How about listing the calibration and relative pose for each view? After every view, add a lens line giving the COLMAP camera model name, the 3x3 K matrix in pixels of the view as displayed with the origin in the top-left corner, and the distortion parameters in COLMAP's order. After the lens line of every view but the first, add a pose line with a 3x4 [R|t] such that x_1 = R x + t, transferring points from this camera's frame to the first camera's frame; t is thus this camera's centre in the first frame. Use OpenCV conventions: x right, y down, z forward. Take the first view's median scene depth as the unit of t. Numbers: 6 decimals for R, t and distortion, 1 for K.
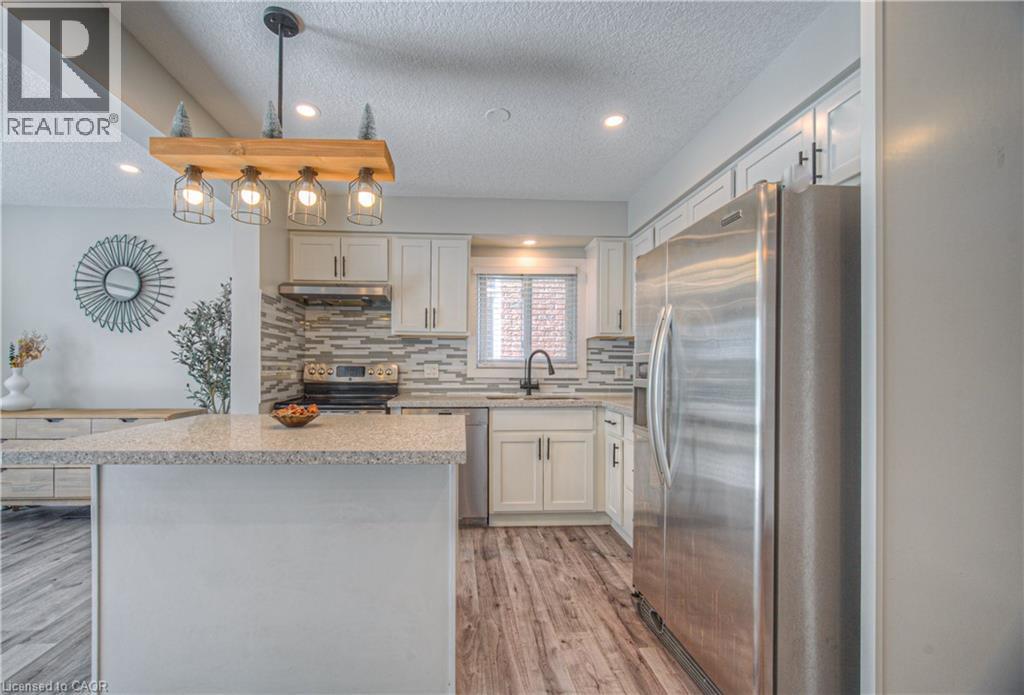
lens RADIAL K [[408.5, 0, 463.6], [0, 408.5, 364.0], [0, 0, 1]] dist [-0.004154, 0.001465]
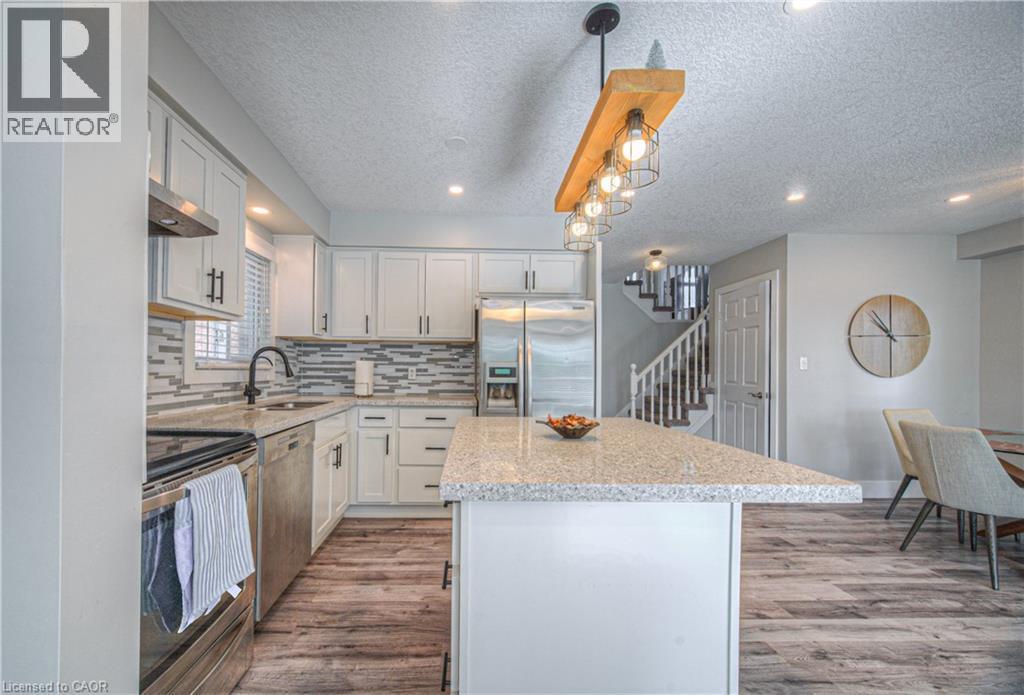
lens RADIAL K [[412.8, 0, 481.8], [0, 412.8, 366.1], [0, 0, 1]] dist [0.004934, 0.000045]
pose [[0.026880, 0.003525, 0.999632, -0.617312], [-0.007764, 0.999964, -0.003317, 0.003980], [-0.999609, -0.007672, 0.026906, 0.545918]]
